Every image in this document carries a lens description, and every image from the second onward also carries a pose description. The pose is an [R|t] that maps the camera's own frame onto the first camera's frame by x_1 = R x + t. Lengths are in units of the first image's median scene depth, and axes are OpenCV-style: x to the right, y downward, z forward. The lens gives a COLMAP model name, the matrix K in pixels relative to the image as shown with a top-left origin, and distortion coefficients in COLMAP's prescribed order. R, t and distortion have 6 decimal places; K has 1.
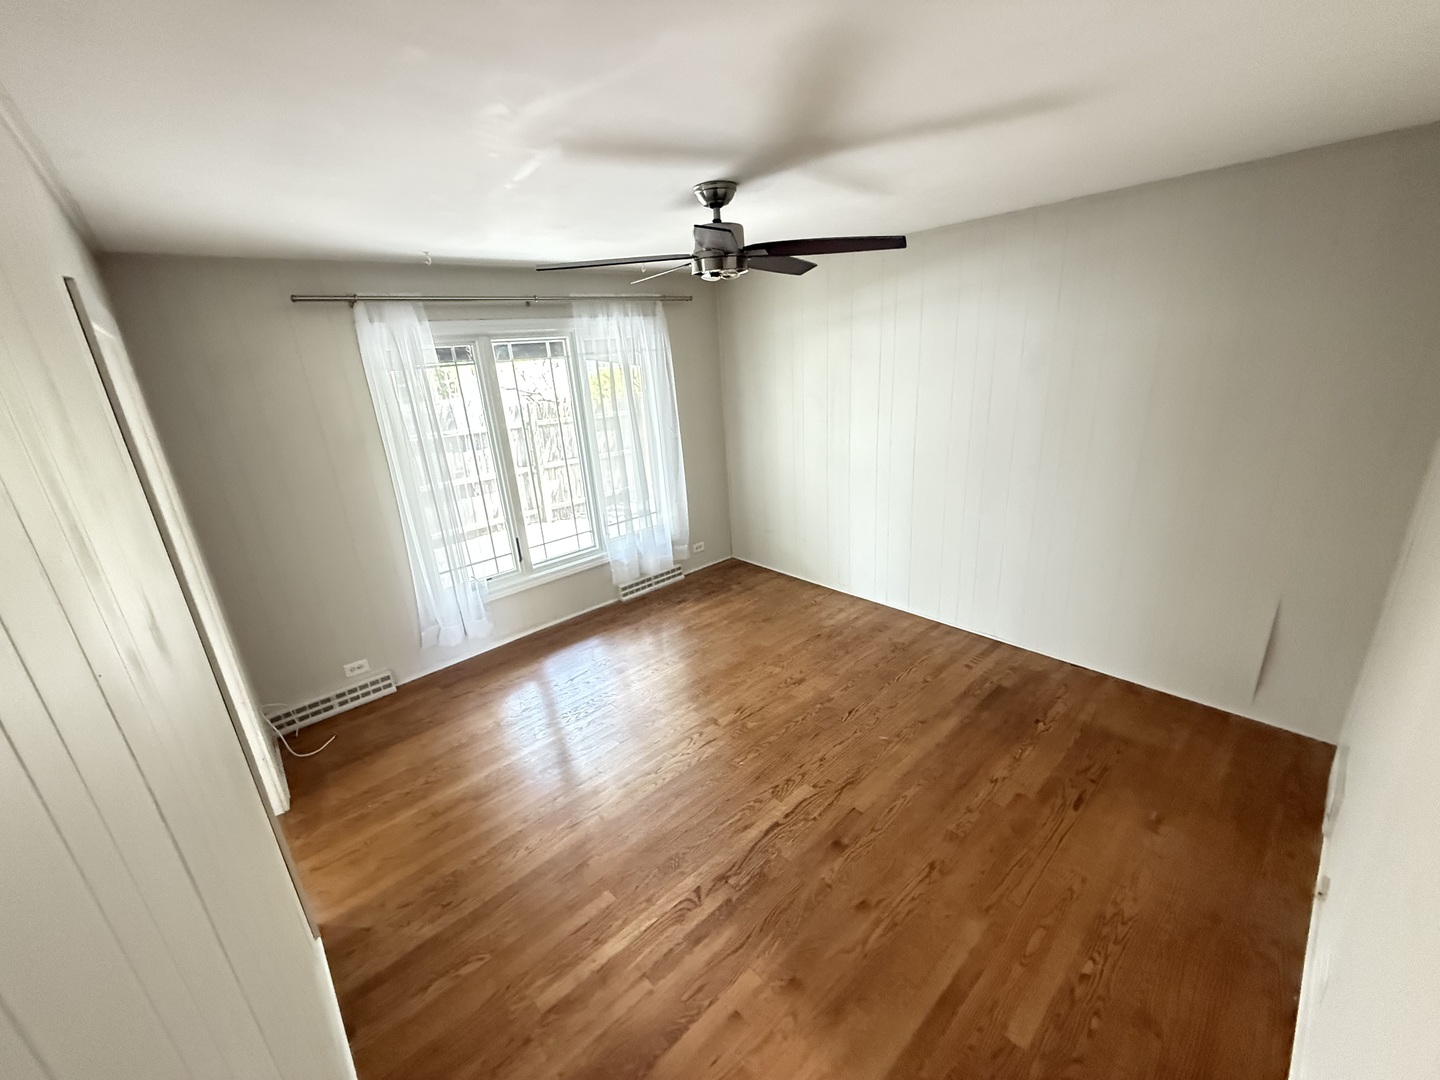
lens RADIAL K [[571.2, 0, 716.4], [0, 571.2, 542.7], [0, 0, 1]] dist [0.000935, 0.000181]
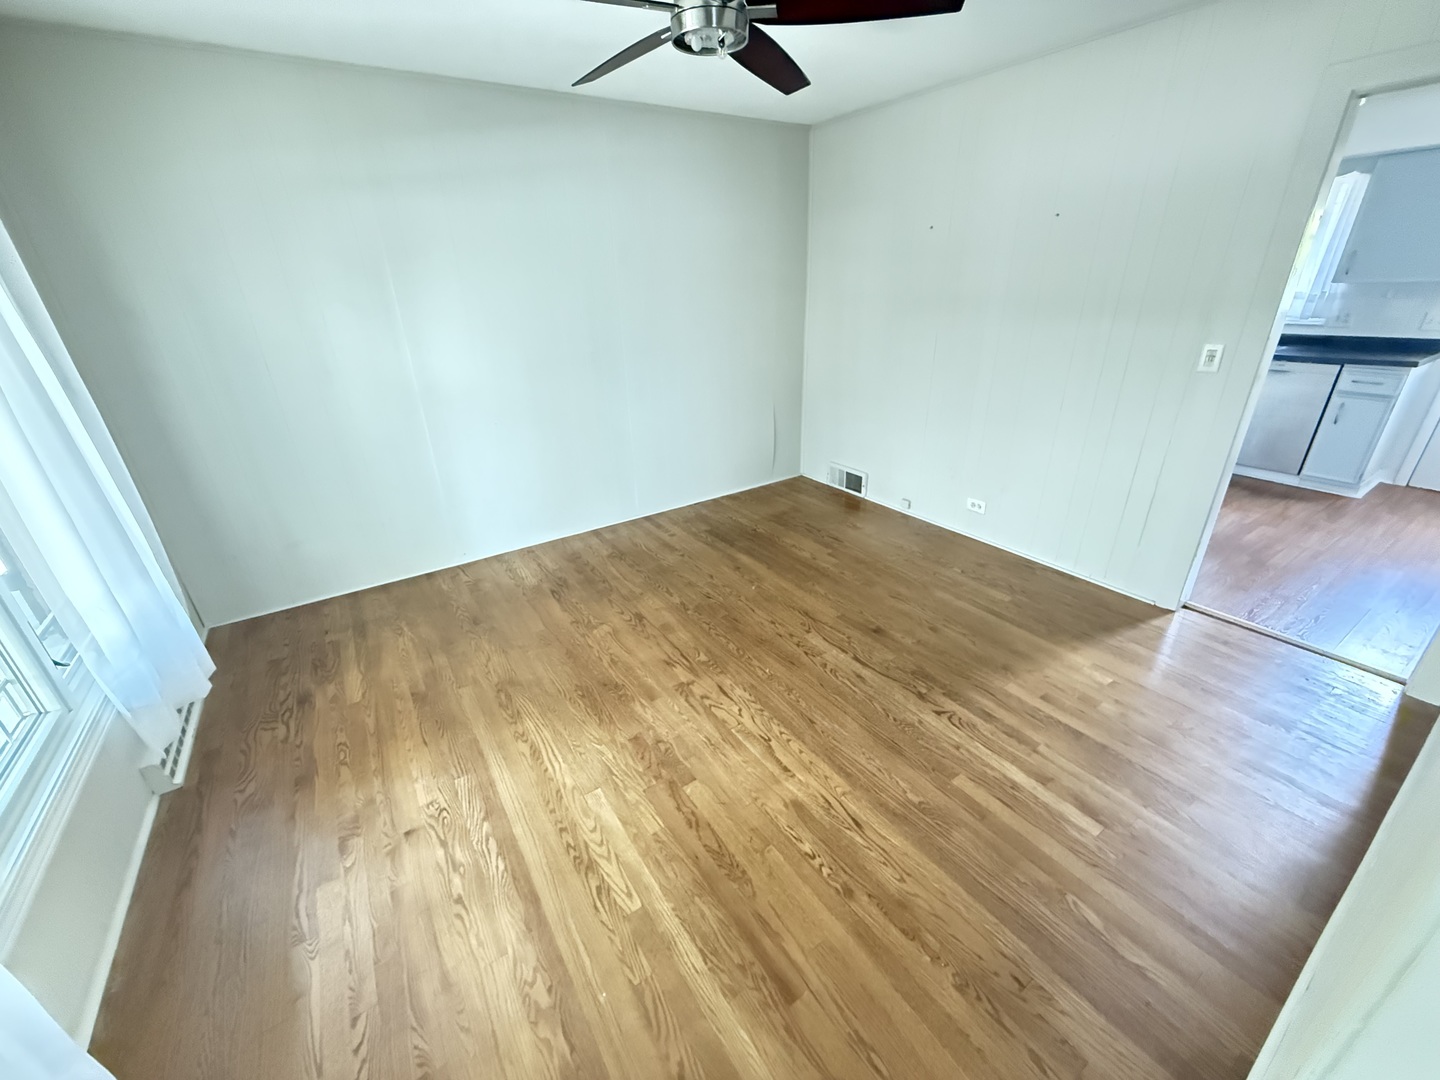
lens RADIAL K [[571.2, 0, 715.3], [0, 571.2, 543.7], [0, 0, 1]] dist [0.000935, 0.000181]
pose [[0.152079, -0.360085, 0.920440, -0.780393], [0.339012, 0.893781, 0.293643, -0.092162], [-0.928409, 0.267384, 0.257999, 0.847150]]
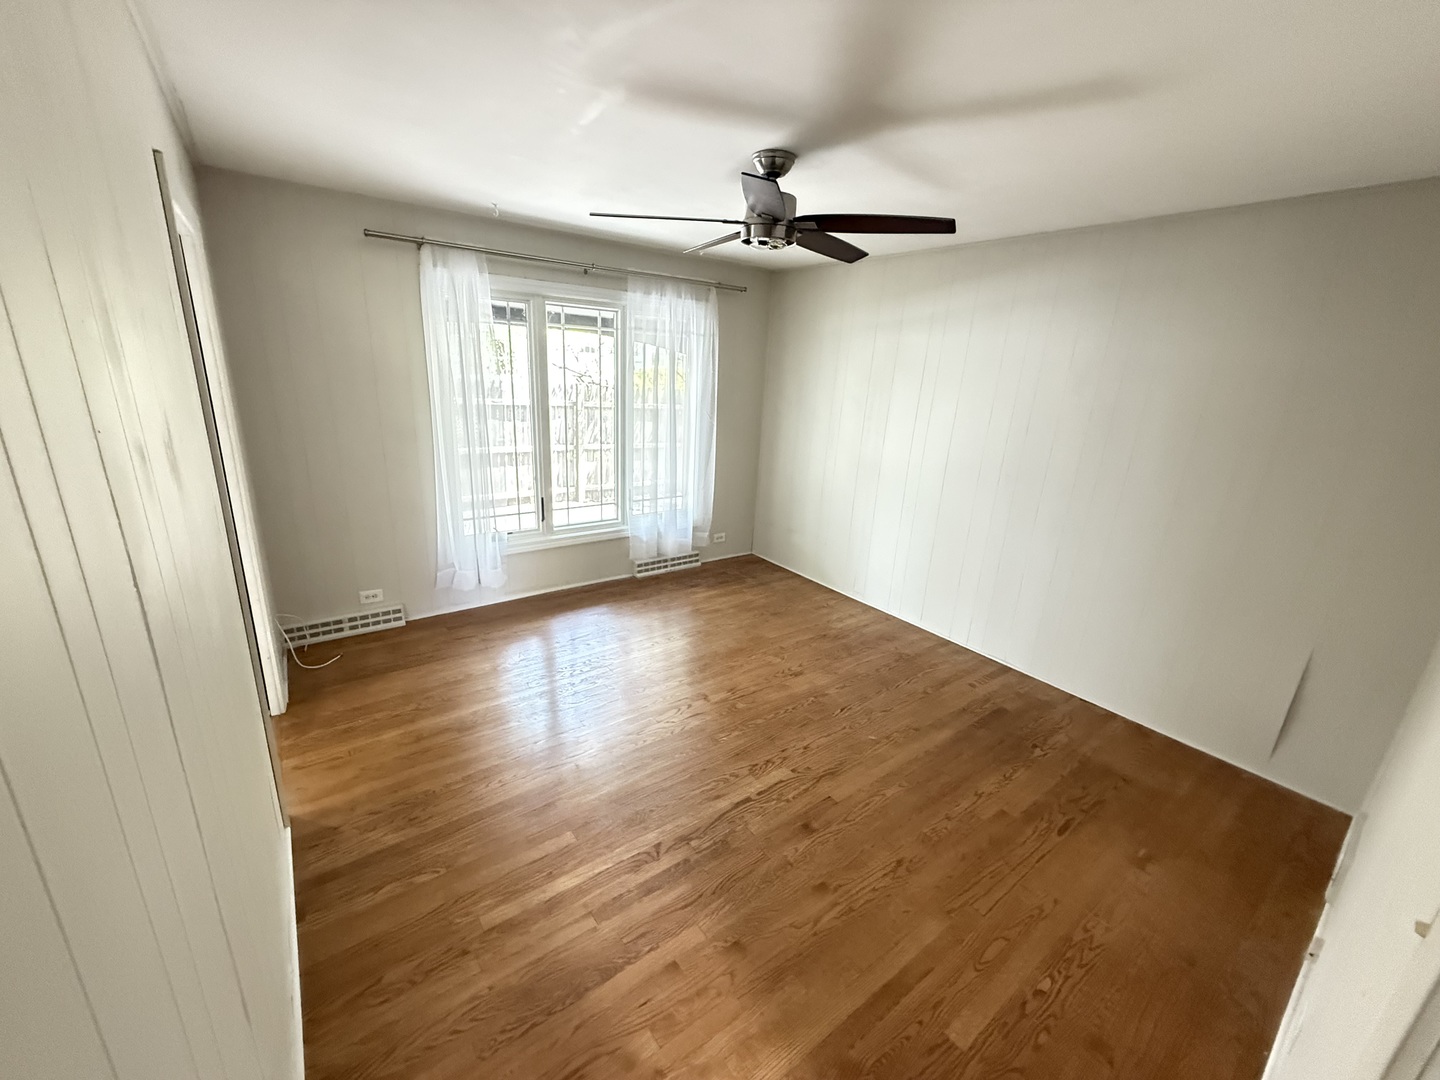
lens RADIAL K [[571.2, 0, 716.0], [0, 571.2, 541.6], [0, 0, 1]] dist [0.000935, 0.000181]
pose [[0.988607, 0.139796, -0.055802, 0.039719], [-0.141232, 0.989717, -0.022659, 0.077453], [0.052061, 0.030282, 0.998185, -0.000621]]
